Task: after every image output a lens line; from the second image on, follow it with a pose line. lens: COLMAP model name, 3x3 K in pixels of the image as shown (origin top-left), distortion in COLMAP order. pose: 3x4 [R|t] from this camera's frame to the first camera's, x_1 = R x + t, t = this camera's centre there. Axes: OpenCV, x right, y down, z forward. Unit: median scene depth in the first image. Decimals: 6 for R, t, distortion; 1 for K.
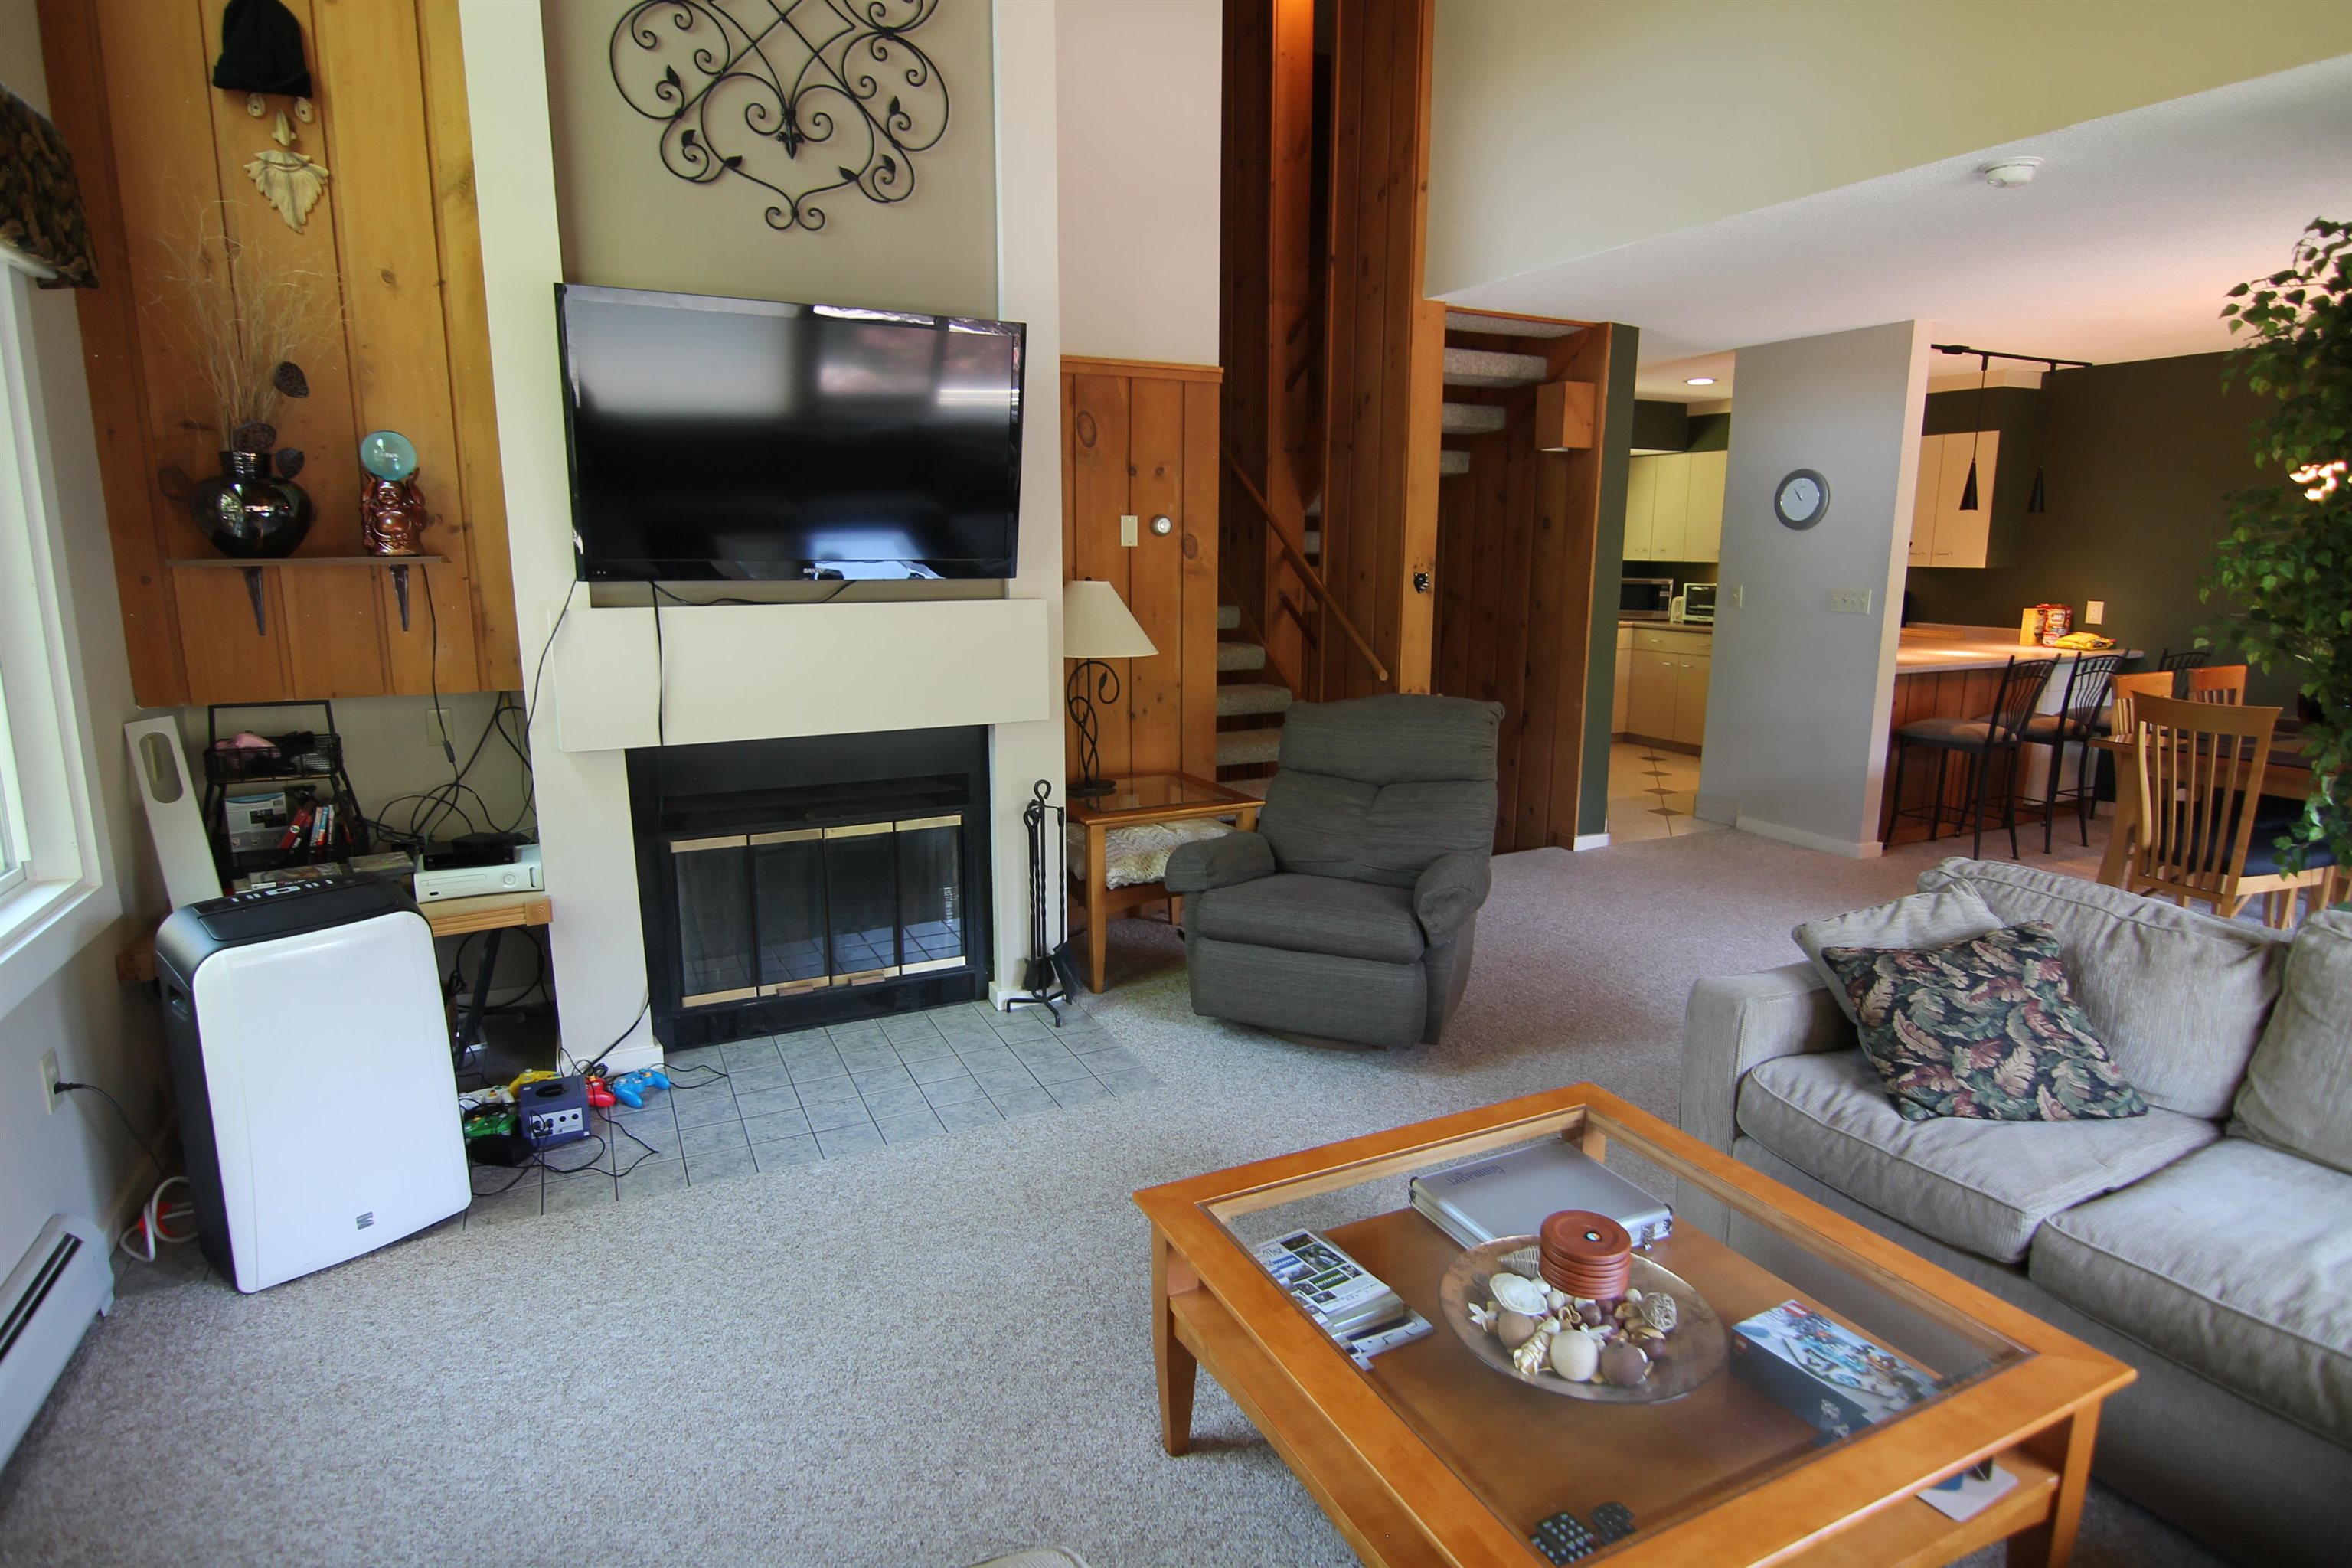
lens RADIAL K [[1244.9, 0, 1170.9], [0, 1244.9, 782.5], [0, 0, 1]] dist [-0.018262, -0.002803]
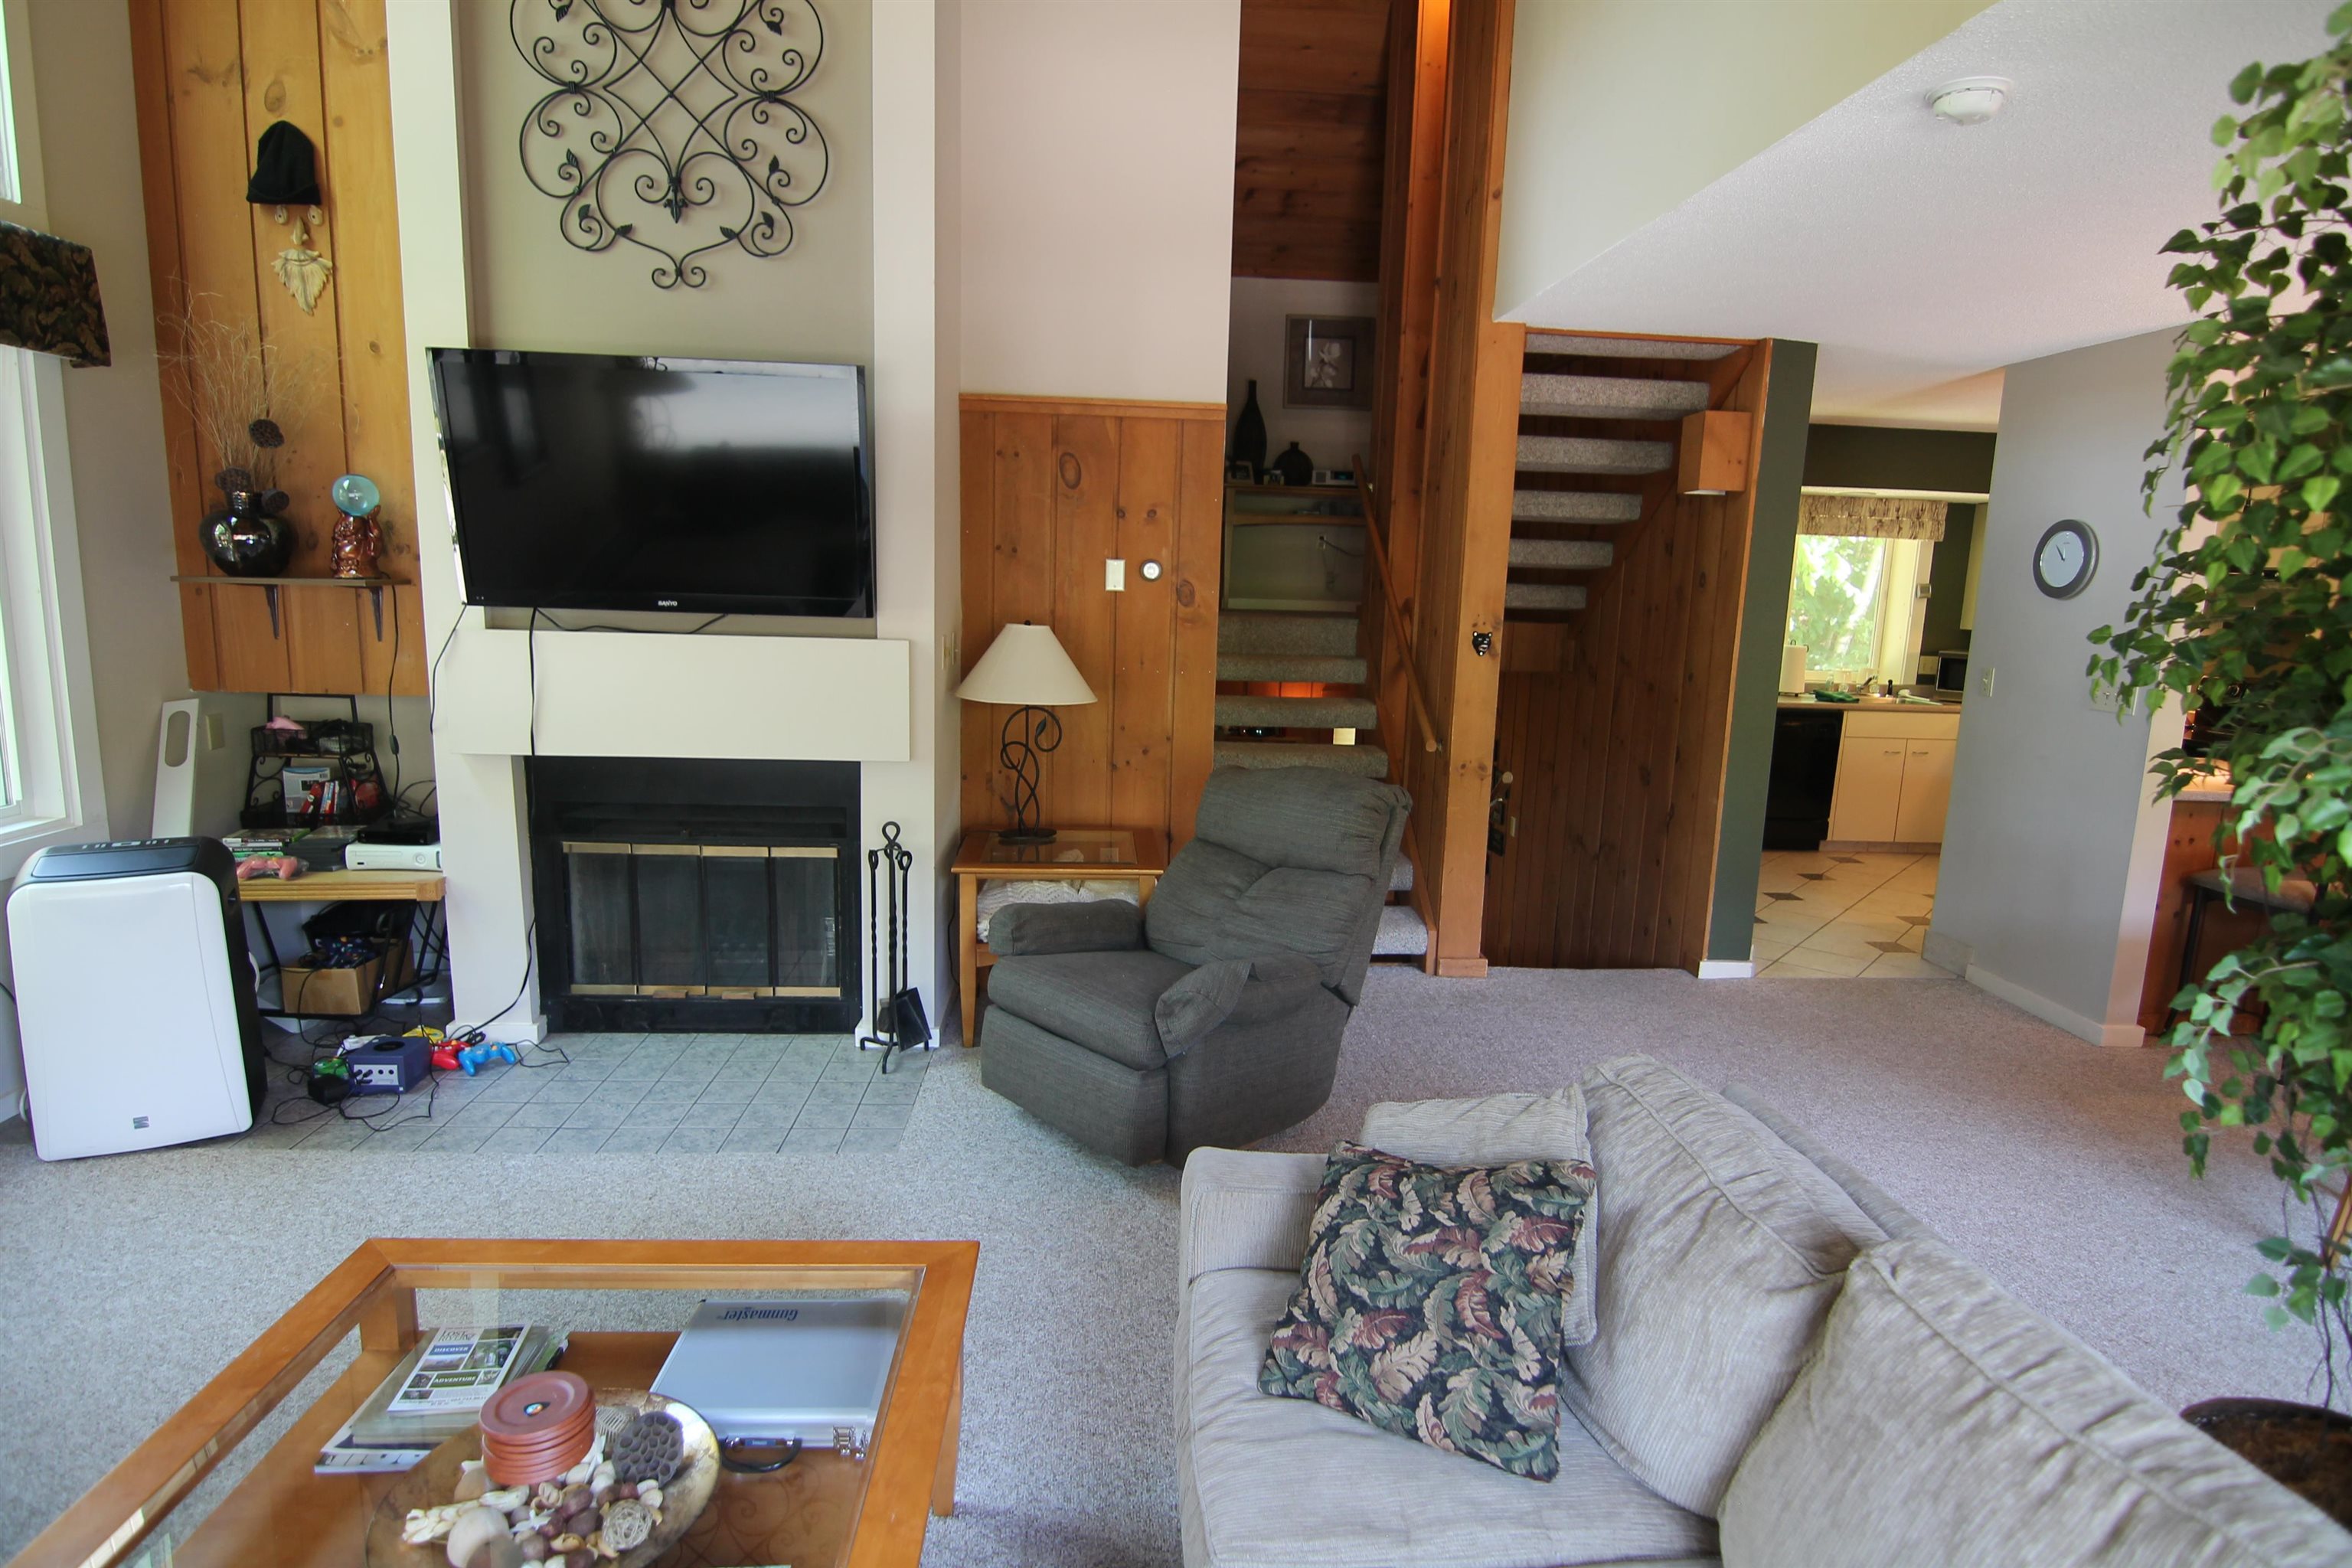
lens RADIAL K [[1244.9, 0, 1175.7], [0, 1244.9, 781.0], [0, 0, 1]] dist [-0.018262, -0.002803]
pose [[0.922725, 0.089325, -0.374966, 0.528258], [-0.101556, 0.994746, -0.012943, -0.049481], [0.371839, 0.050023, 0.926948, 0.183062]]
